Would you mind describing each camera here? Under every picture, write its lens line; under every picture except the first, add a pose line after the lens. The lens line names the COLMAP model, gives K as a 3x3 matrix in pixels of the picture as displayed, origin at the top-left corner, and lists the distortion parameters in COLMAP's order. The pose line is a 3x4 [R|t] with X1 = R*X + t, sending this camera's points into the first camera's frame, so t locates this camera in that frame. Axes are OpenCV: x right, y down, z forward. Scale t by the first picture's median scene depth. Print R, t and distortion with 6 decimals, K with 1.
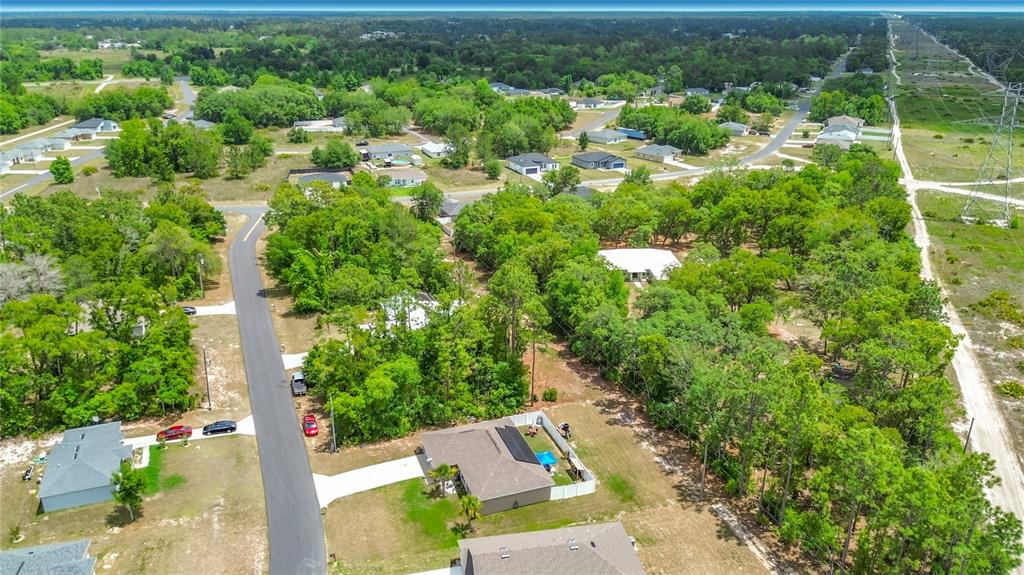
lens RADIAL K [[782.5, 0, 512.0], [0, 782.5, 287.5], [0, 0, 1]] dist [0.035405, -0.062465]
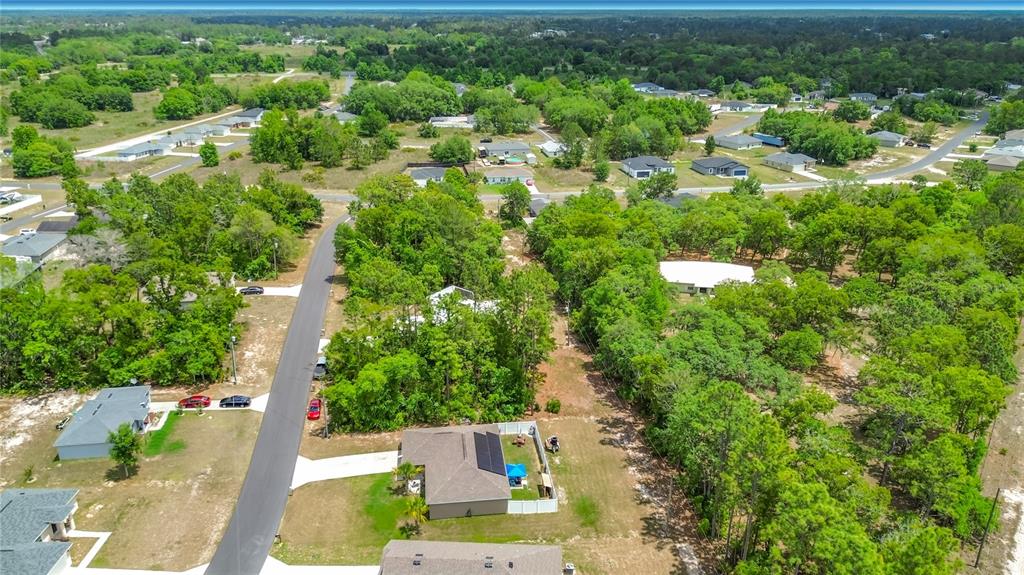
lens RADIAL K [[782.5, 0, 512.0], [0, 782.5, 287.5], [0, 0, 1]] dist [0.035405, -0.062465]
pose [[0.971616, 0.078812, -0.223047, 0.136746], [-0.078397, 0.996864, 0.010731, -0.010526], [0.223194, 0.007060, 0.974749, 0.027757]]
